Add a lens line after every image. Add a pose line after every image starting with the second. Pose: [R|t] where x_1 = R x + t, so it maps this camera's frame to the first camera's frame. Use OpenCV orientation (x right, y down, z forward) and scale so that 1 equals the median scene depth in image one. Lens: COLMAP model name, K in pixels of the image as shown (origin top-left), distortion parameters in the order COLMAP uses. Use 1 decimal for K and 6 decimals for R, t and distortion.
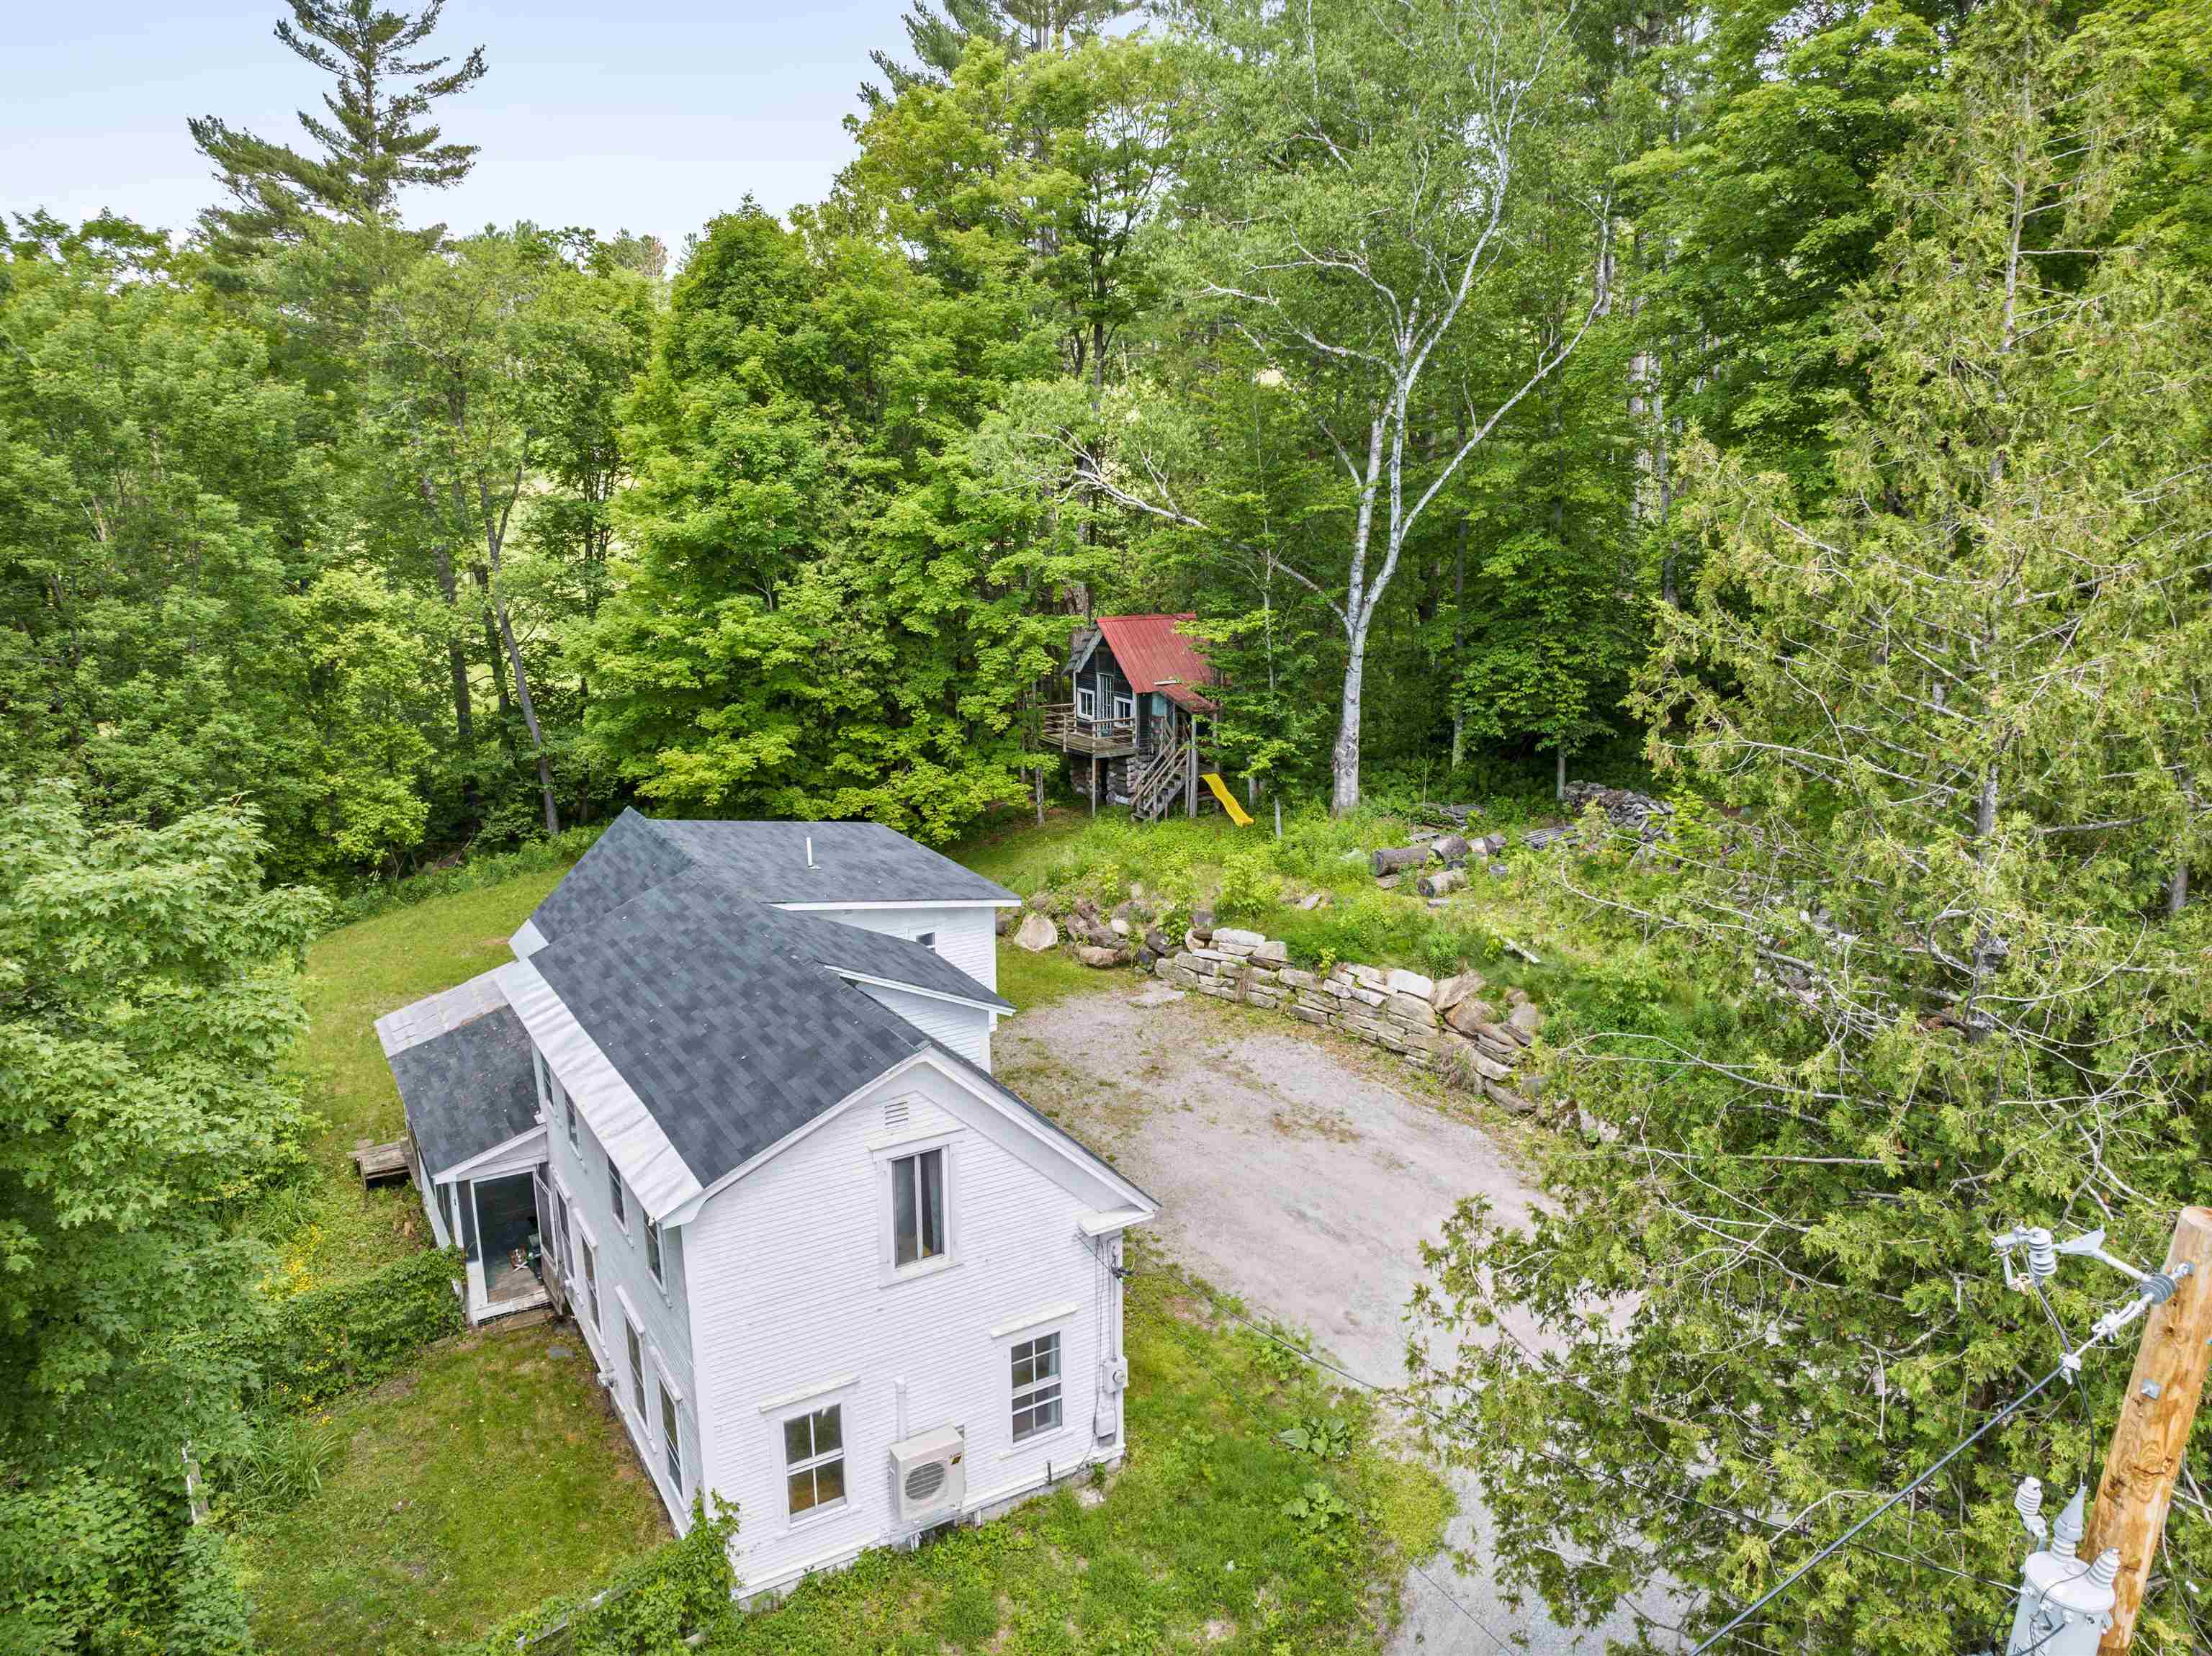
lens RADIAL K [[1559.3, 0, 1086.3], [0, 1559.3, 834.0], [0, 0, 1]] dist [-0.001365, -0.000480]
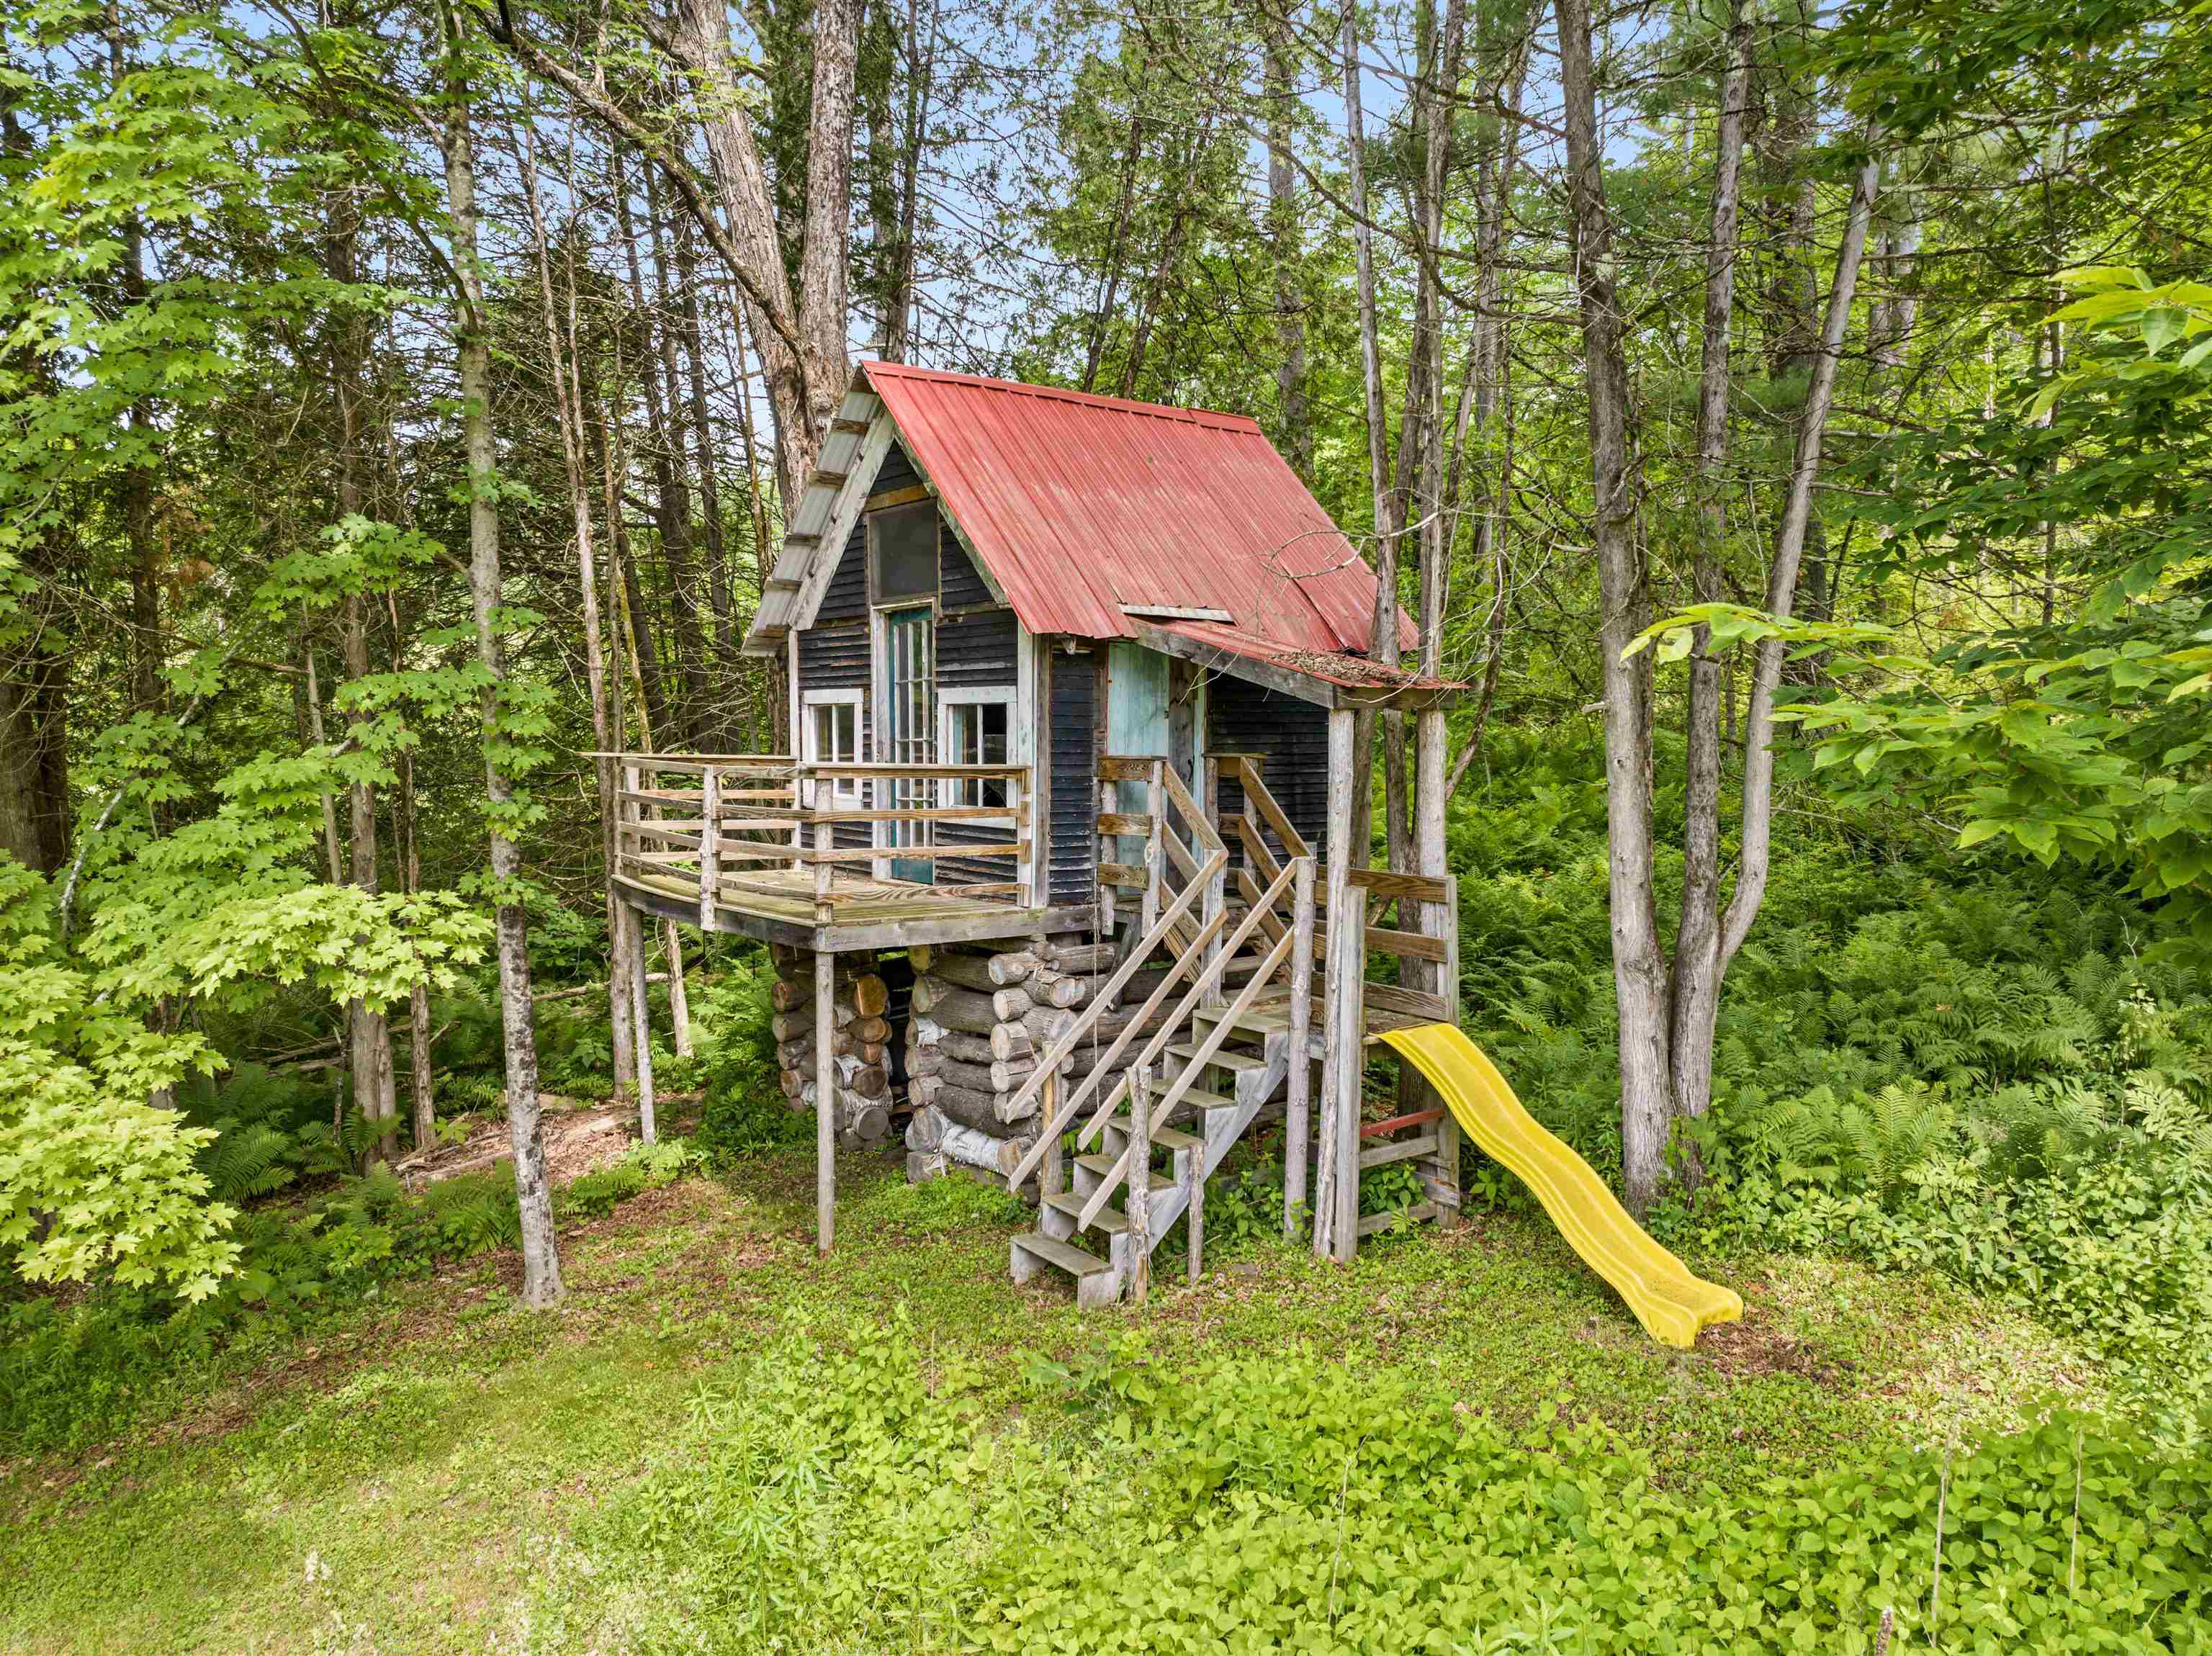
lens RADIAL K [[1605.2, 0, 1106.0], [0, 1605.2, 828.0], [0, 0, 1]] dist [-0.005310, -0.001153]
pose [[0.996896, 0.008426, 0.078272, 0.024226], [0.005966, 0.983310, -0.181842, -0.025964], [-0.078498, 0.181745, 0.980208, 0.782791]]
